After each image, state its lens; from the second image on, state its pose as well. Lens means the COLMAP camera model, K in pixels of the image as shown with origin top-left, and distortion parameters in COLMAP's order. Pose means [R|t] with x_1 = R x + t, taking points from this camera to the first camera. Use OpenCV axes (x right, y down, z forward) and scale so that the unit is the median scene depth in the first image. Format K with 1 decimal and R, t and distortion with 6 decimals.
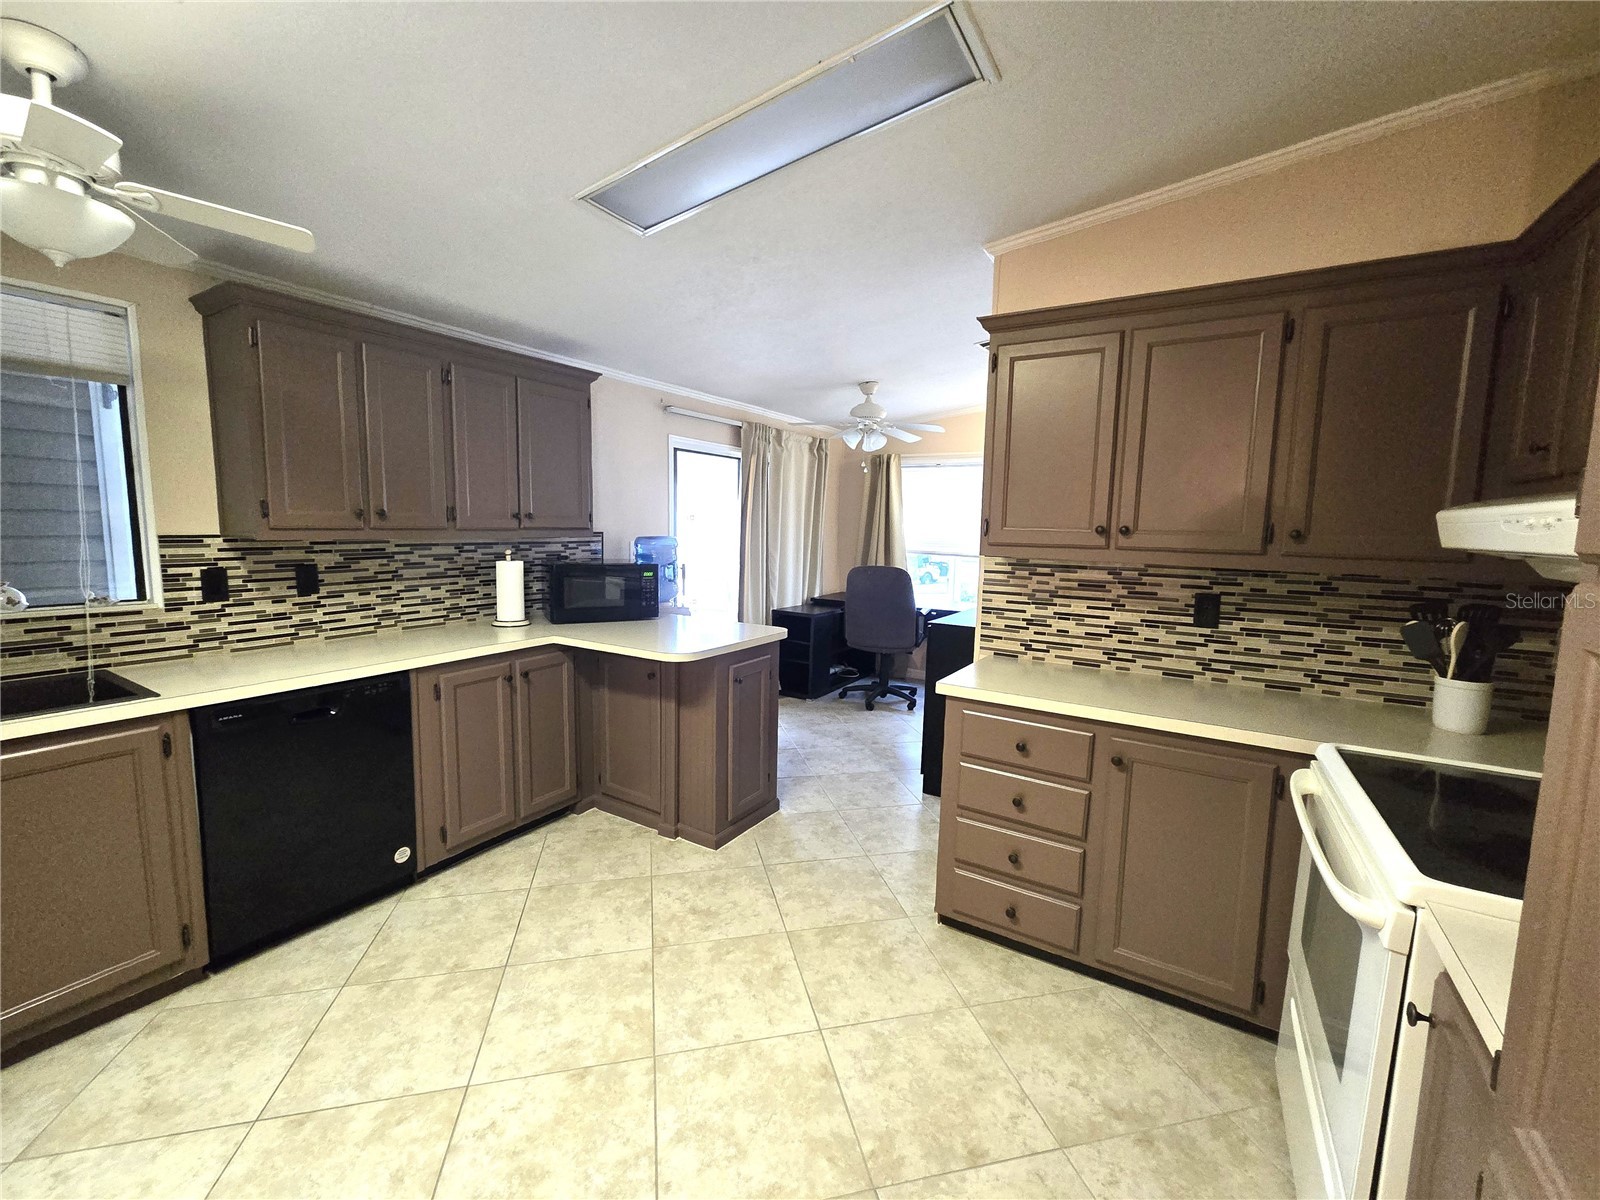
lens RADIAL K [[660.4, 0, 801.7], [0, 660.4, 601.2], [0, 0, 1]] dist [0.001584, 0.000075]
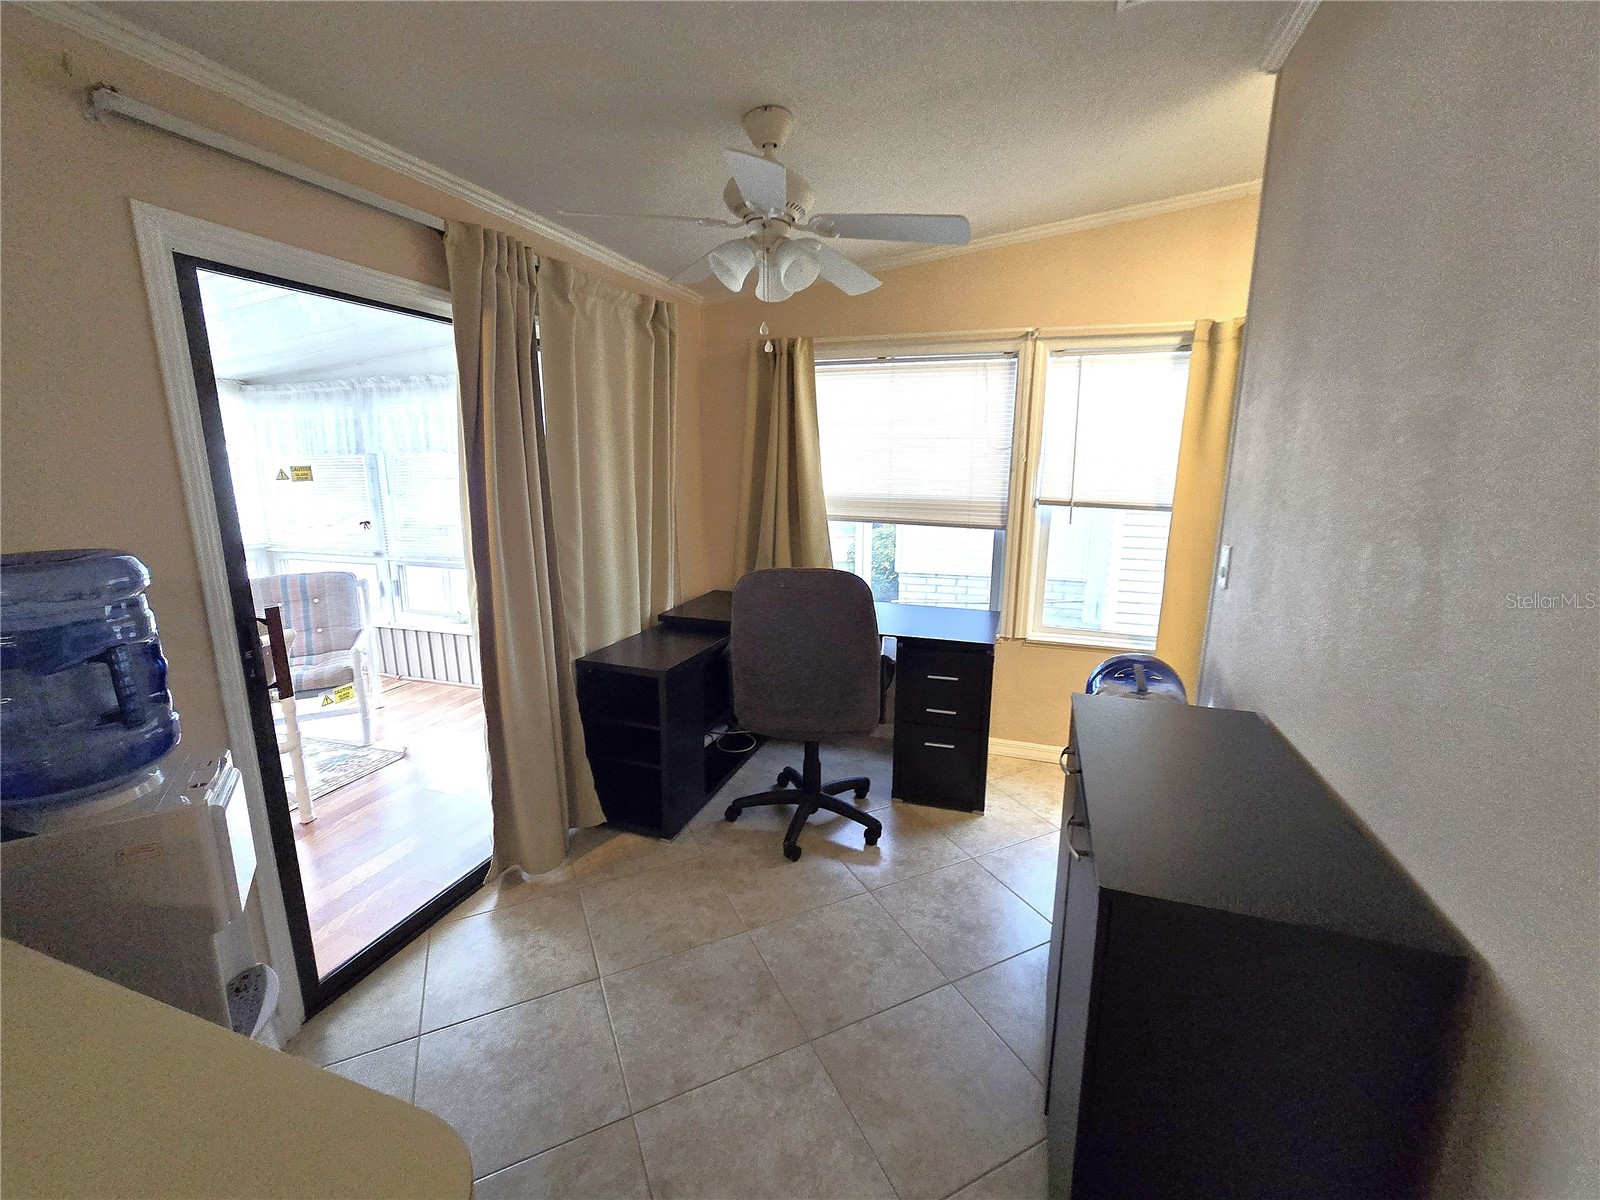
lens RADIAL K [[660.4, 0, 803.4], [0, 660.4, 594.6], [0, 0, 1]] dist [0.001584, 0.000075]
pose [[0.976493, -0.061433, 0.206609, 0.026364], [0.043379, 0.994923, 0.090806, -0.090946], [-0.211138, -0.079709, 0.974201, 0.653198]]
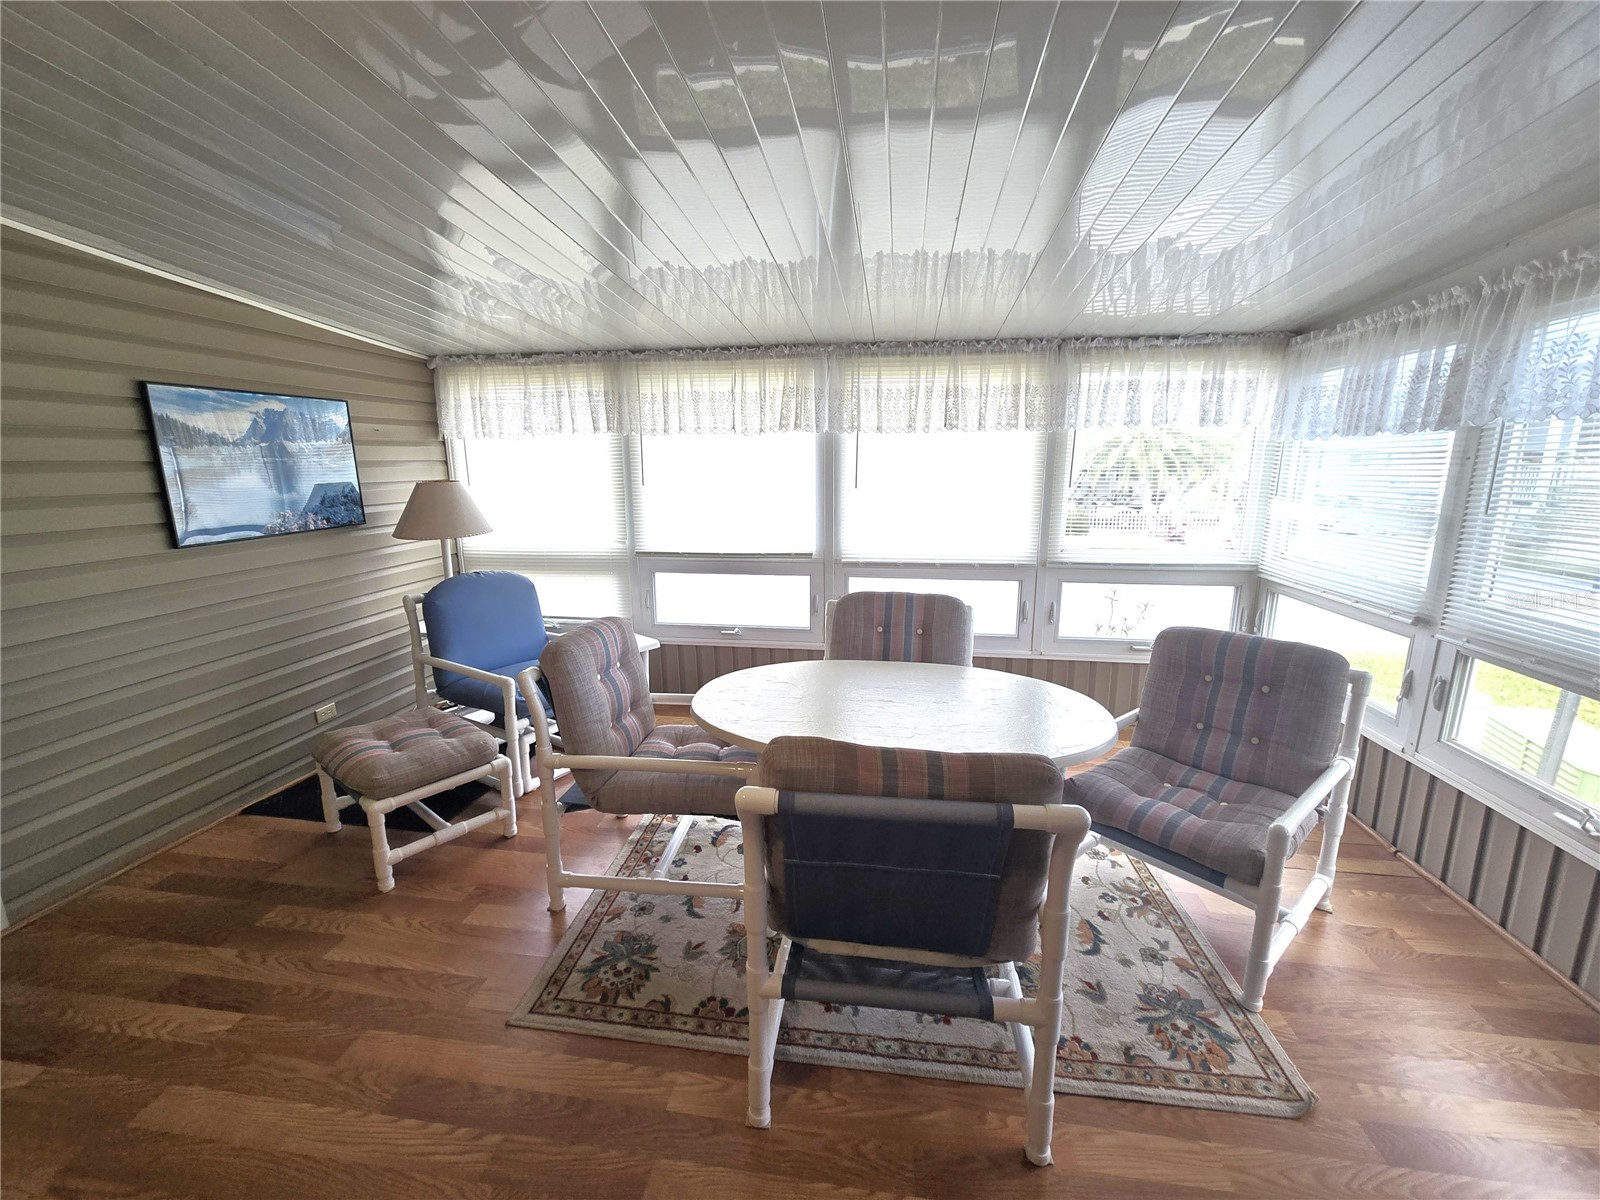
lens RADIAL K [[660.4, 0, 801.3], [0, 660.4, 611.9], [0, 0, 1]] dist [0.001584, 0.000075]
pose [[0.406719, 0.168430, -0.897893, -0.135802], [-0.087817, 0.985514, 0.145088, -0.135002], [0.909323, 0.019840, 0.415618, 1.144185]]
